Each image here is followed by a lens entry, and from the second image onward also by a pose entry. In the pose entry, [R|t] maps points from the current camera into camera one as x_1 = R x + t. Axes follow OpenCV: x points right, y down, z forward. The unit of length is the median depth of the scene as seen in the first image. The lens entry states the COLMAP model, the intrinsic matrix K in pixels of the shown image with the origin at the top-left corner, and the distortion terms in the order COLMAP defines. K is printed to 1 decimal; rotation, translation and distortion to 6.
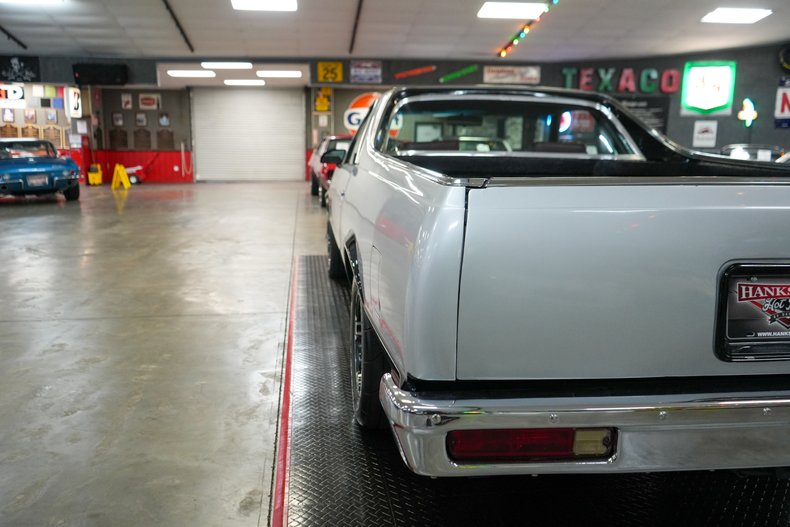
lens RADIAL K [[628.6, 0, 395.0], [0, 628.6, 263.5], [0, 0, 1]] dist [0.003622, 0.003778]
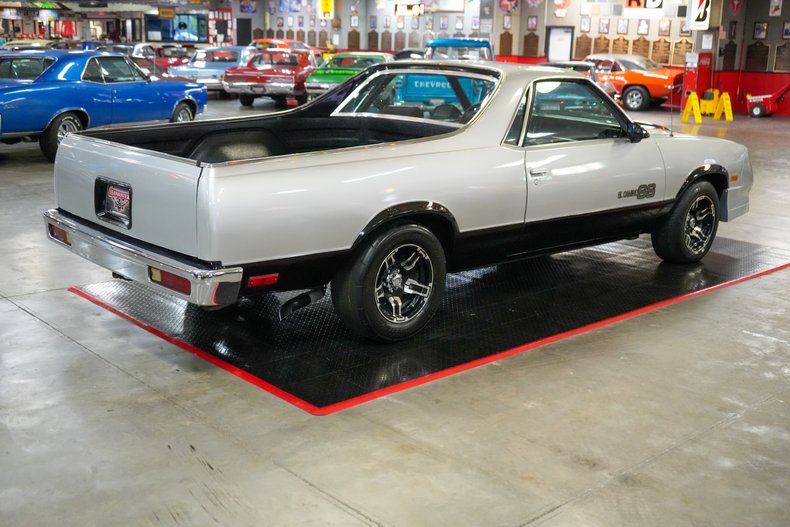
lens RADIAL K [[929.6, 0, 395.0], [0, 929.6, 263.5], [0, 0, 1]] dist [0.007664, 0.012413]
pose [[0.576528, 0.198935, -0.792490, 0.337897], [-0.167033, 0.978120, 0.124018, -0.025147], [0.799822, 0.060872, 0.597142, -0.017357]]
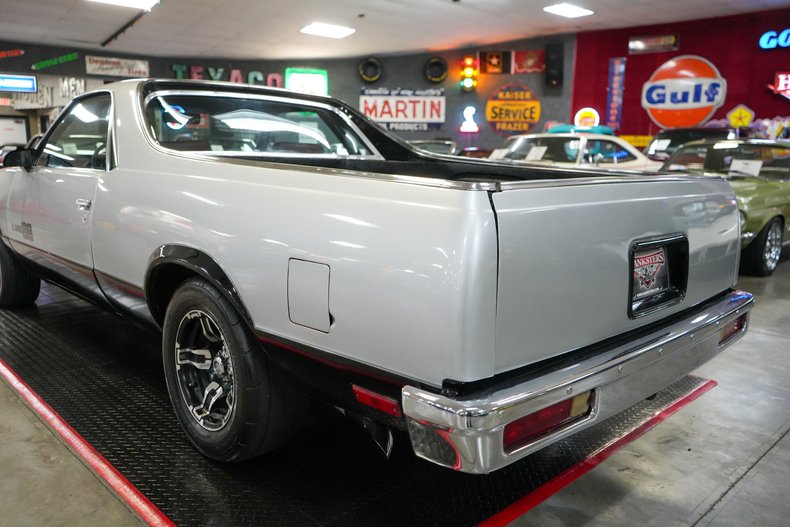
lens RADIAL K [[626.2, 0, 395.0], [0, 626.2, 263.5], [0, 0, 1]] dist [-0.007044, -0.007356]
pose [[0.806412, -0.104319, 0.582080, -0.051350], [0.101253, 0.994139, 0.037892, -0.004724], [-0.582621, 0.028381, 0.812248, 0.019893]]
